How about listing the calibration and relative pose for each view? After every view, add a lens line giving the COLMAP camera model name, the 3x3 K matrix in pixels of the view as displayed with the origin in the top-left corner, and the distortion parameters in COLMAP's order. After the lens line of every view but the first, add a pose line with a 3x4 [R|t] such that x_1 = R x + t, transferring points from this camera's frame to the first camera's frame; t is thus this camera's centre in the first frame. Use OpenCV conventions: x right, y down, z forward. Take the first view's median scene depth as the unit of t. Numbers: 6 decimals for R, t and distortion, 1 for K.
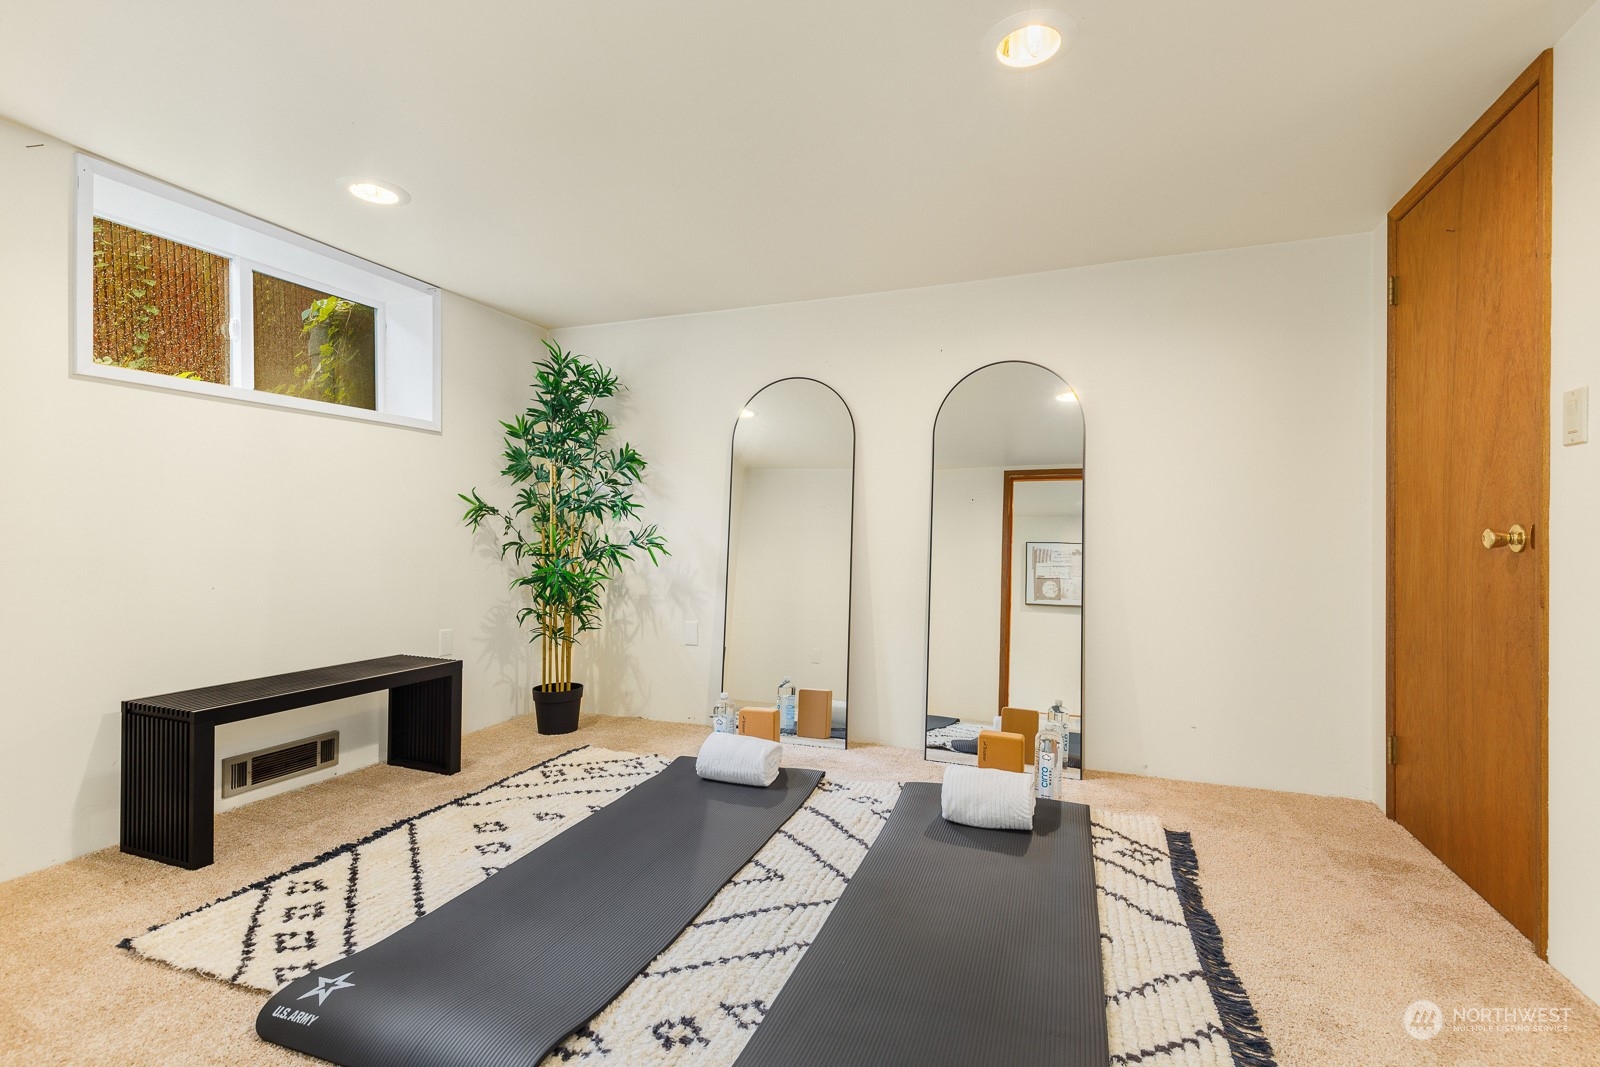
lens RADIAL K [[739.2, 0, 799.5], [0, 739.2, 540.5], [0, 0, 1]] dist [0.007780, -0.002857]
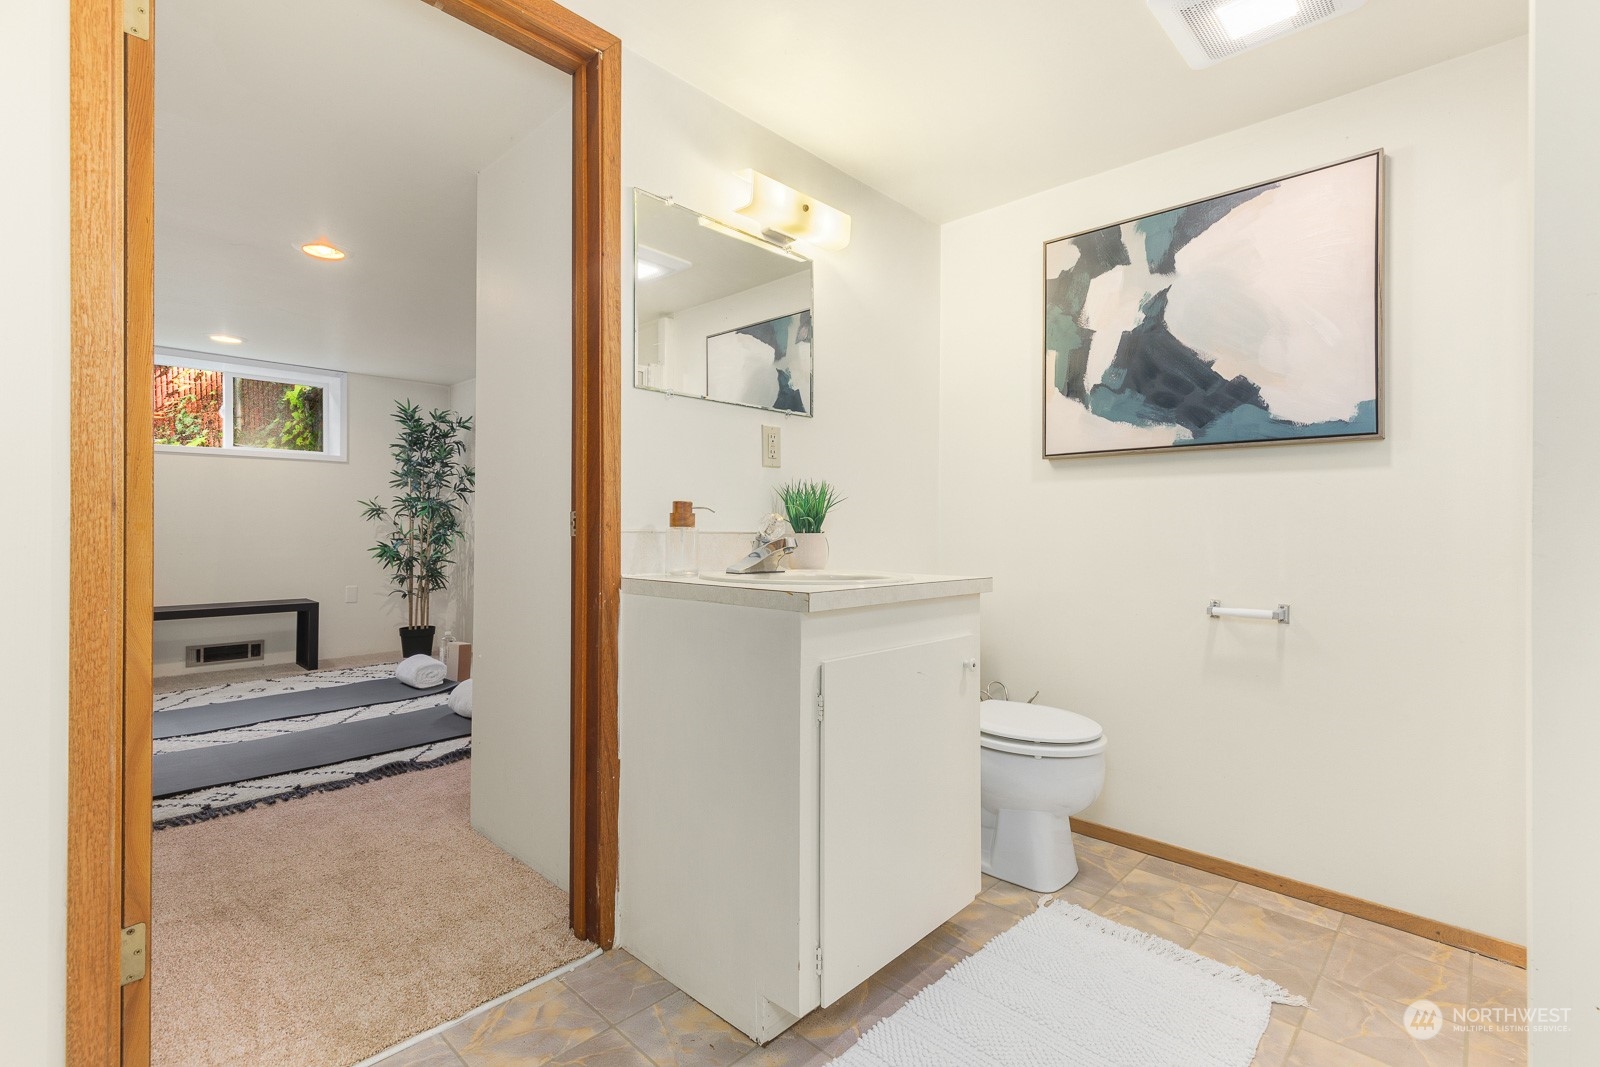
lens RADIAL K [[739.2, 0, 788.7], [0, 739.2, 525.3], [0, 0, 1]] dist [0.007780, -0.002857]
pose [[0.918562, -0.009228, -0.395169, 1.048079], [0.002655, 0.999849, -0.017178, 0.019958], [0.395267, 0.014730, 0.918448, -0.094514]]
